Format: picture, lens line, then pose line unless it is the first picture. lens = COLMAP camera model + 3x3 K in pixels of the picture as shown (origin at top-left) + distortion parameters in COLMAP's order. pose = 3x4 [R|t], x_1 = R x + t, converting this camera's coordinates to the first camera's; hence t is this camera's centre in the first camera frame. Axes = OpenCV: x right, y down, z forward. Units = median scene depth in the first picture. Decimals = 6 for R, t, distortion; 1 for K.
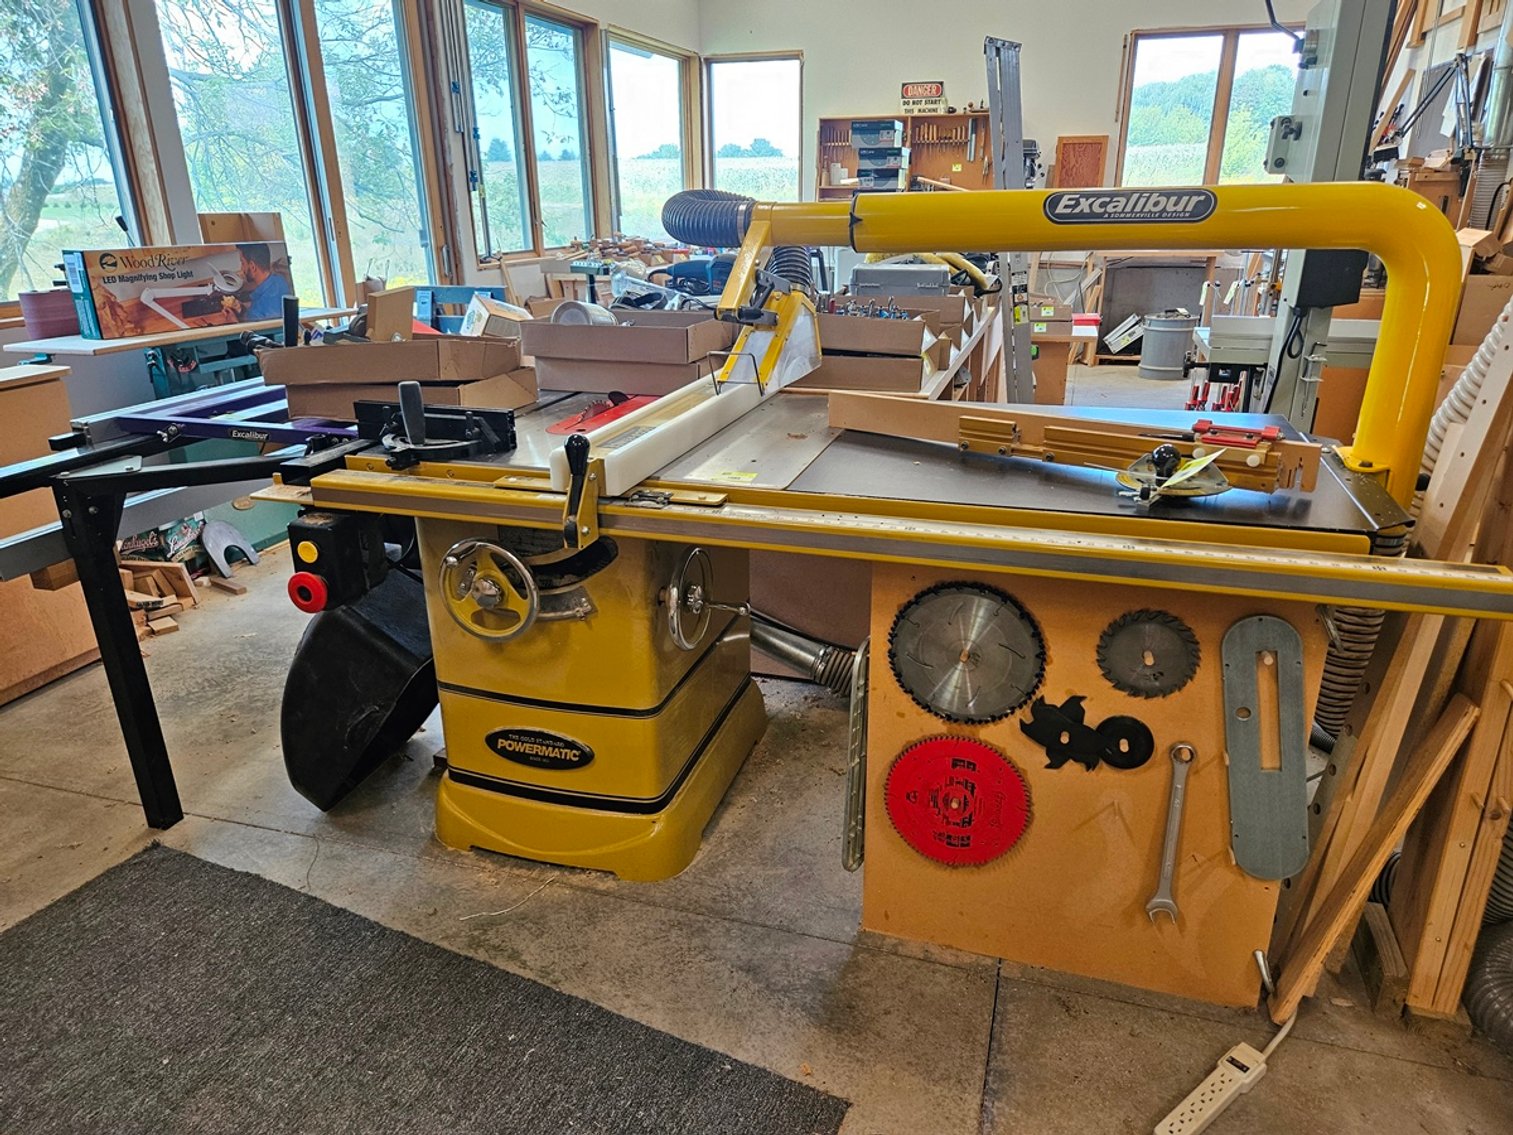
lens RADIAL K [[1032.4, 0, 755.9], [0, 1032.4, 568.5], [0, 0, 1]] dist [0.041595, -0.005643]
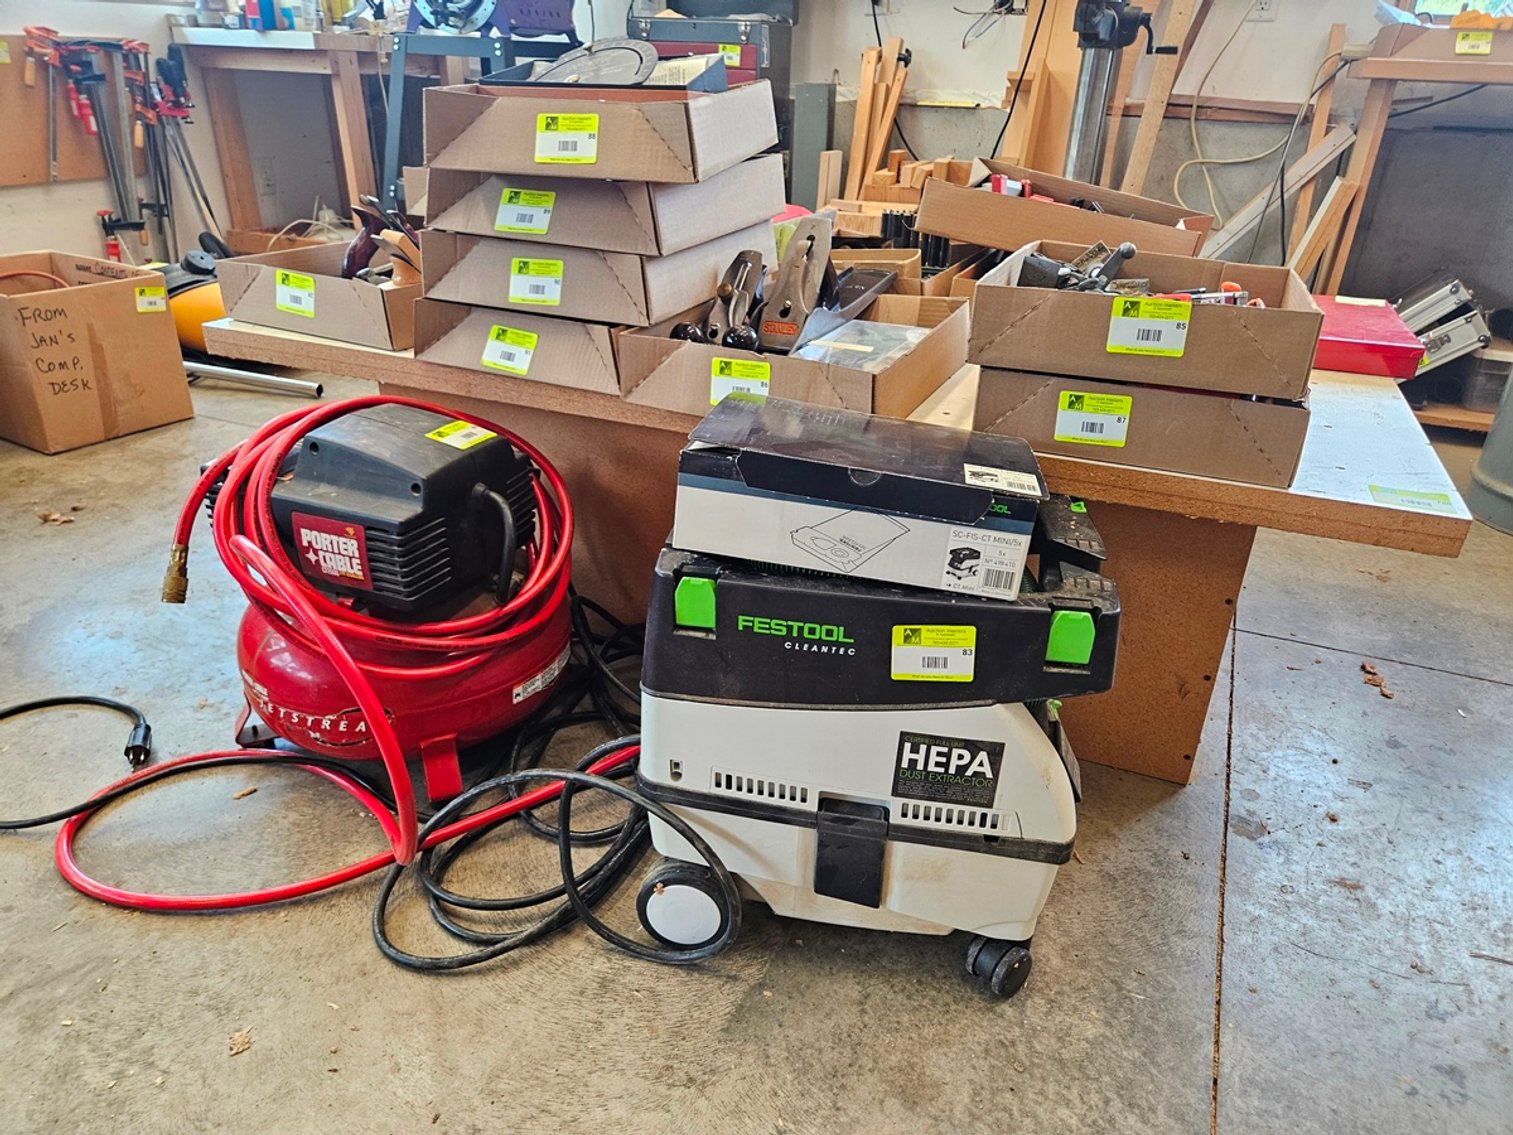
lens RADIAL K [[1032.4, 0, 763.5], [0, 1032.4, 568.5], [0, 0, 1]] dist [0.041595, -0.005643]
pose [[0.993166, 0.089215, -0.075242, 0.184160], [-0.080465, 0.990418, 0.112243, -0.173630], [0.084534, -0.105421, 0.990828, 0.645499]]
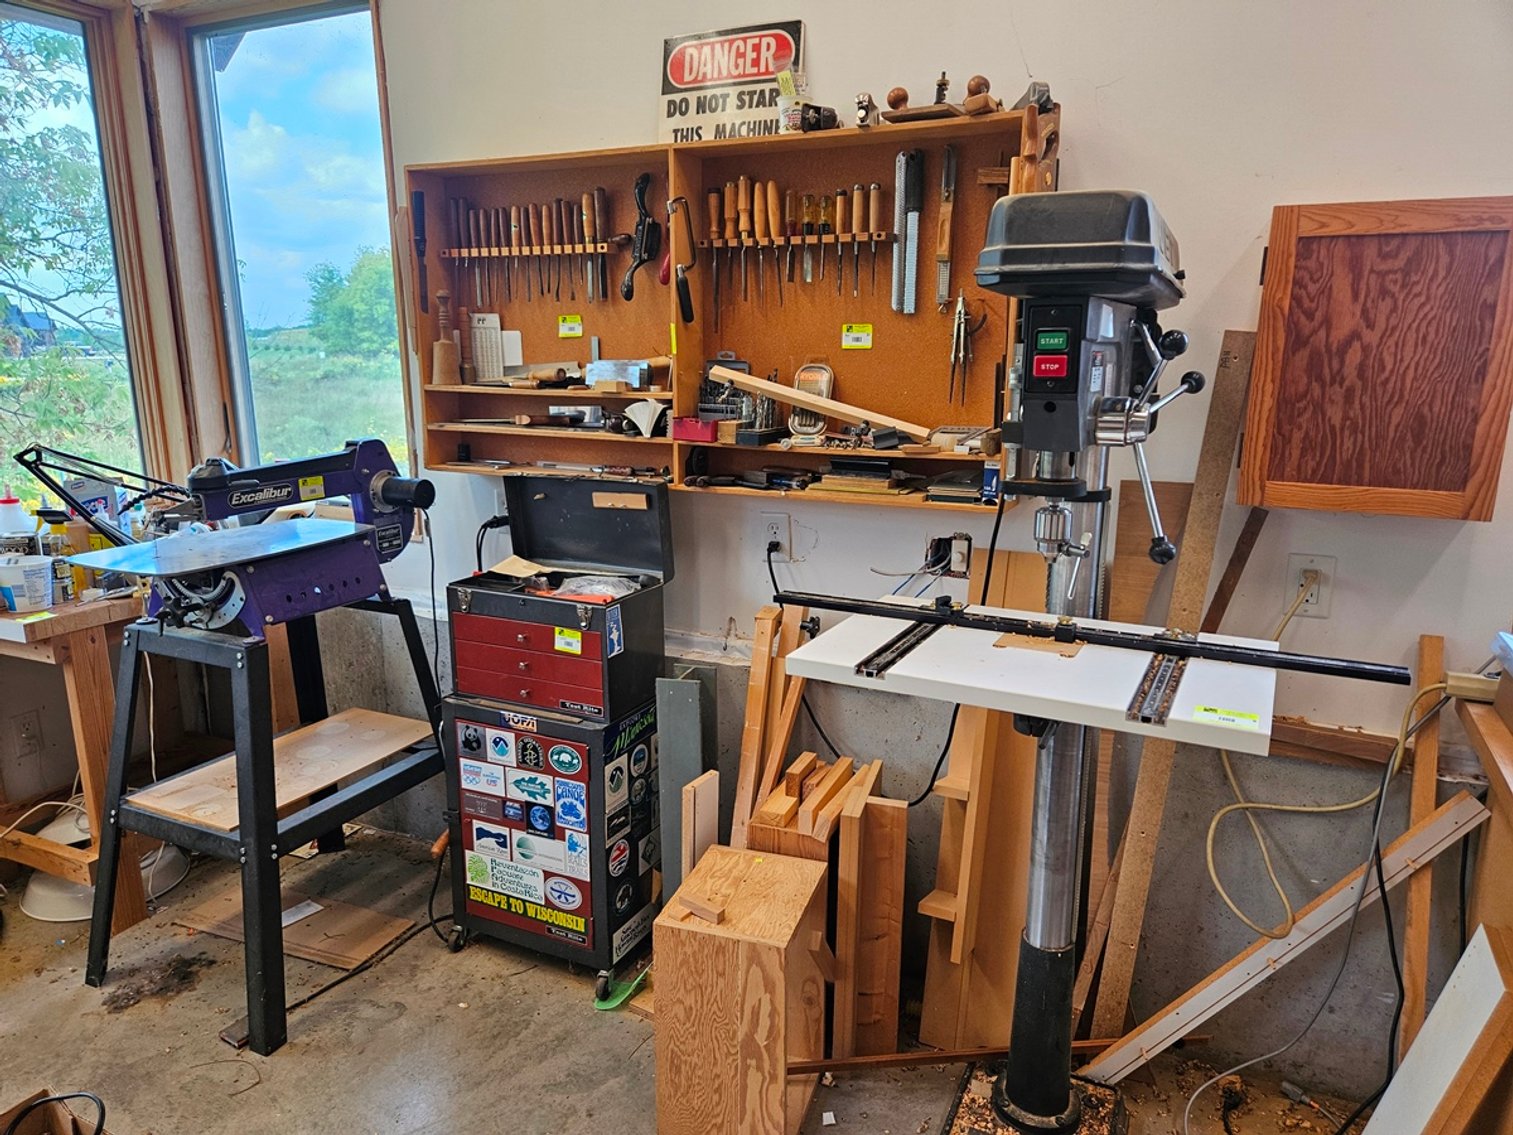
lens RADIAL K [[1032.4, 0, 751.1], [0, 1032.4, 572.7], [0, 0, 1]] dist [0.041595, -0.005643]
pose [[0.988006, 0.045313, -0.147619, 0.215636], [-0.063816, 0.990337, -0.123128, -0.301921], [0.140614, 0.131071, 0.981350, 0.772136]]
